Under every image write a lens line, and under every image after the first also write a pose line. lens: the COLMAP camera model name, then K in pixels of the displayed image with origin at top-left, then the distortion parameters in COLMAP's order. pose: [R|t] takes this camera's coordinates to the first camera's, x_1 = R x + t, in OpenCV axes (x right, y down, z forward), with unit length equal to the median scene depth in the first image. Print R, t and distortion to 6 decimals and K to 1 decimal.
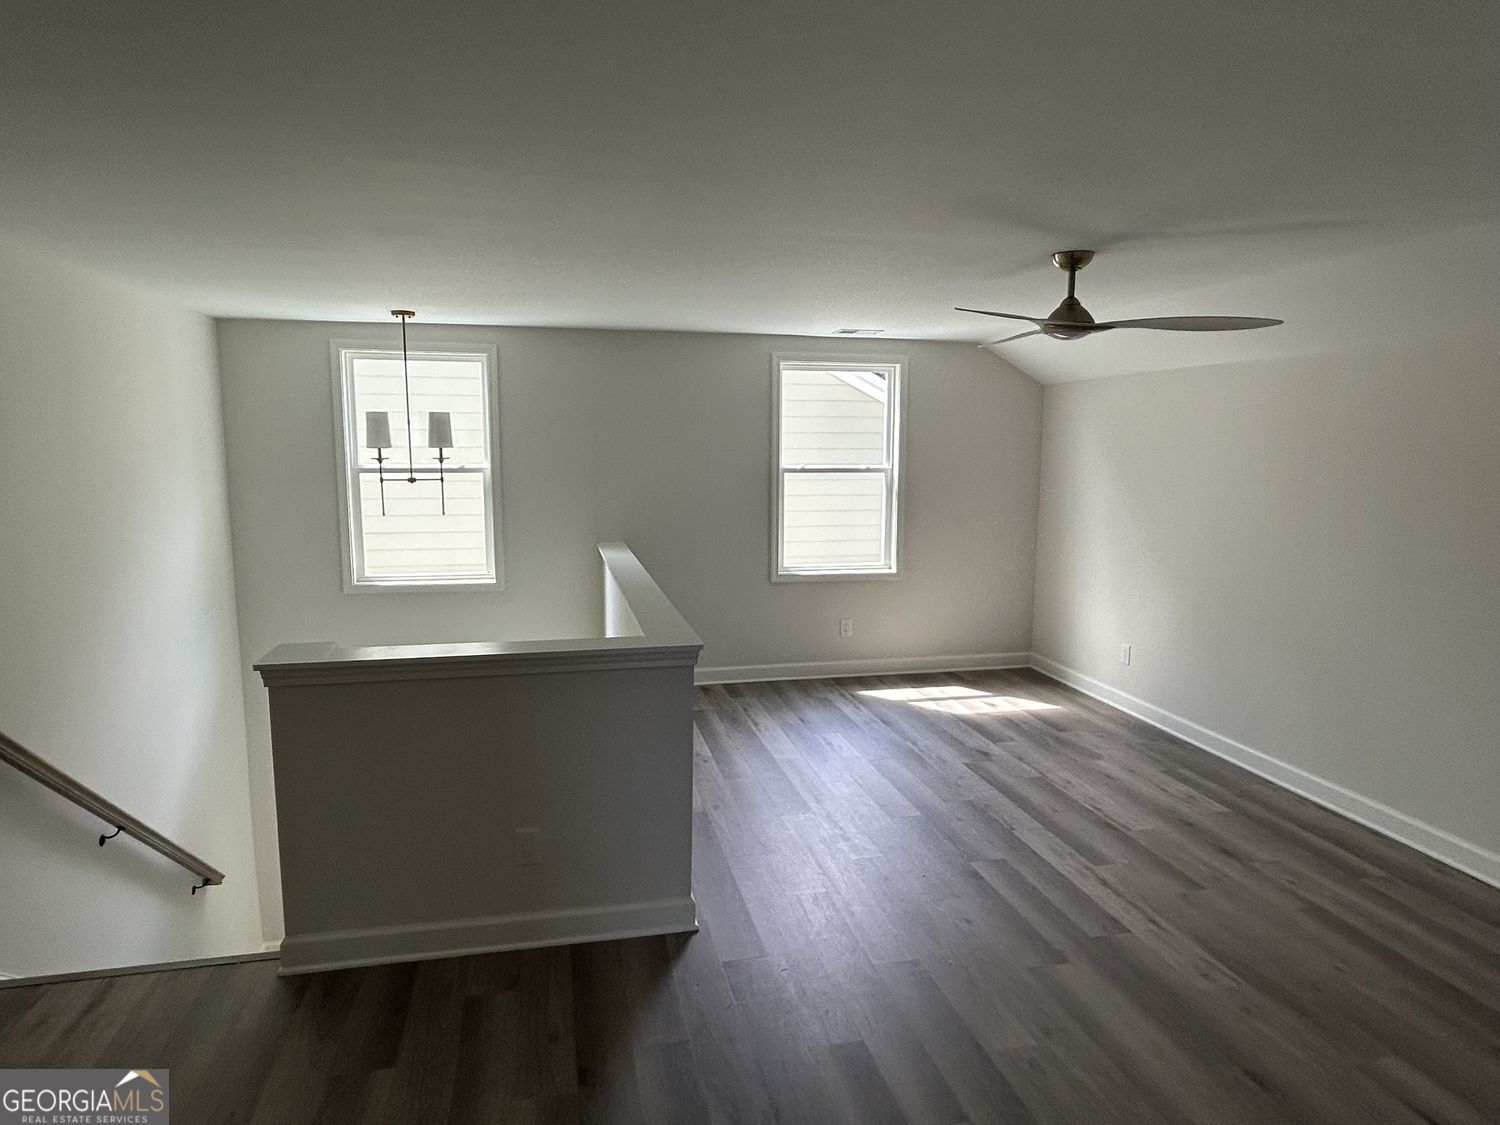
lens RADIAL K [[896.1, 0, 747.0], [0, 896.1, 561.9], [0, 0, 1]] dist [-0.007358, -0.002967]
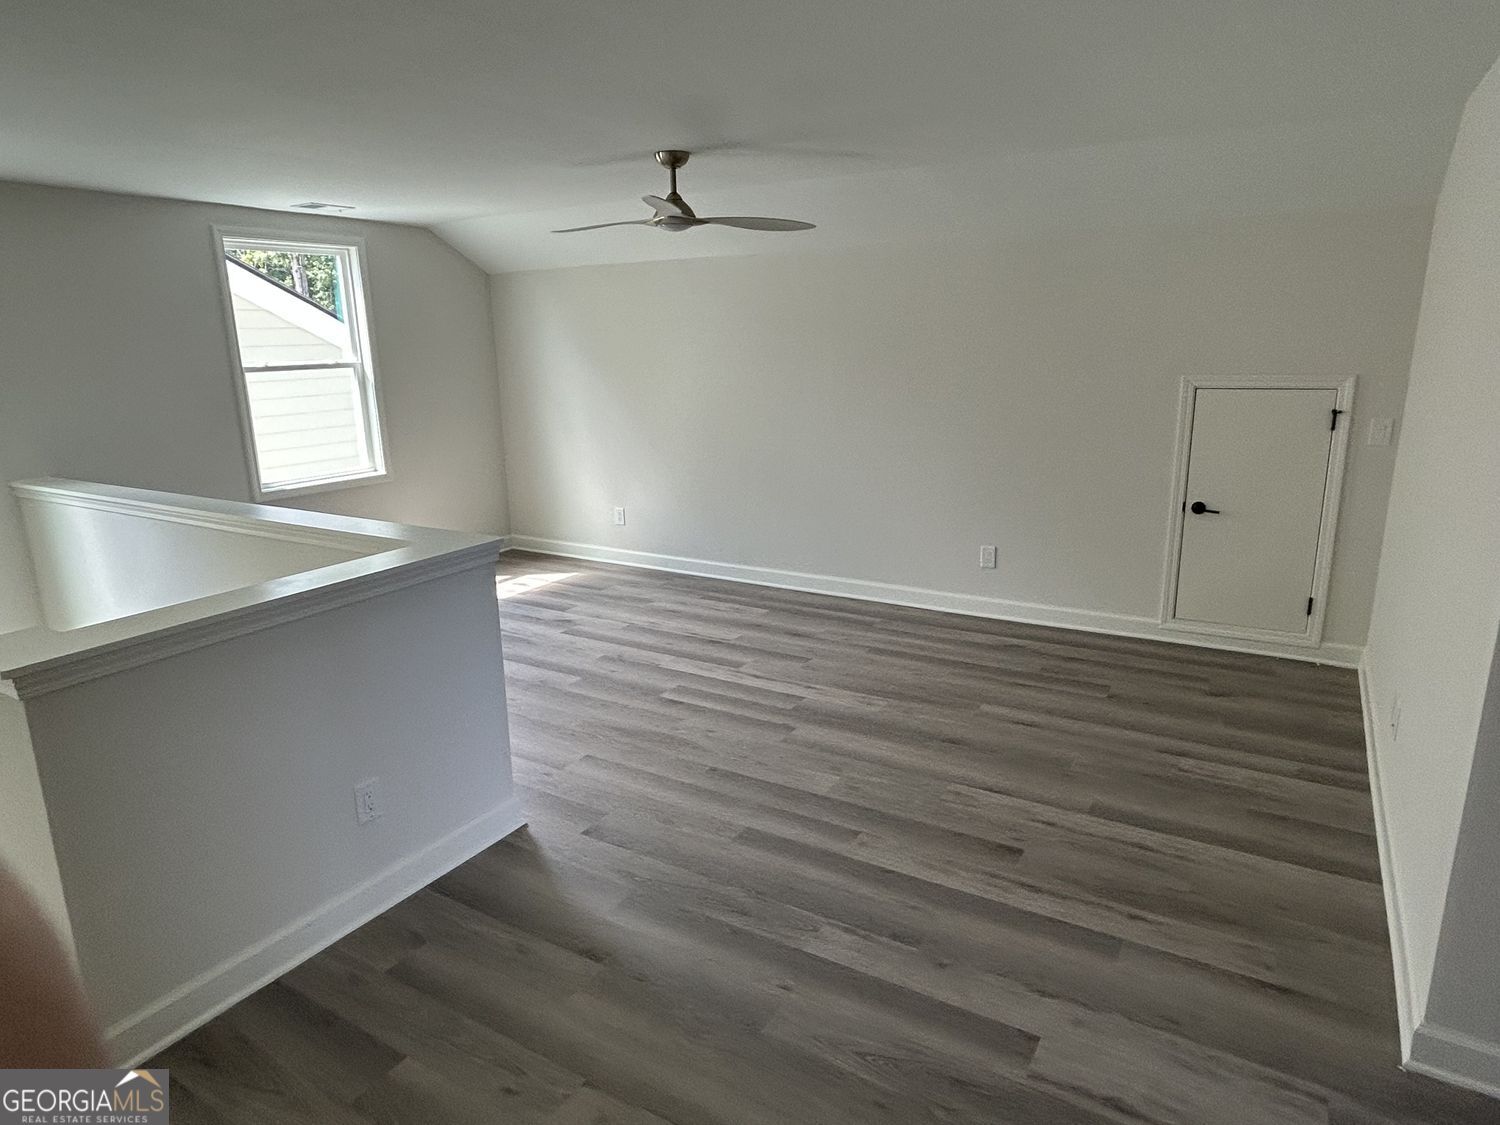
lens RADIAL K [[896.1, 0, 750.2], [0, 896.1, 555.4], [0, 0, 1]] dist [-0.007358, -0.002967]
pose [[0.699826, -0.189884, 0.688613, -0.341911], [0.117772, 0.981500, 0.150957, -0.001471], [-0.704538, -0.024544, 0.709242, 0.083938]]
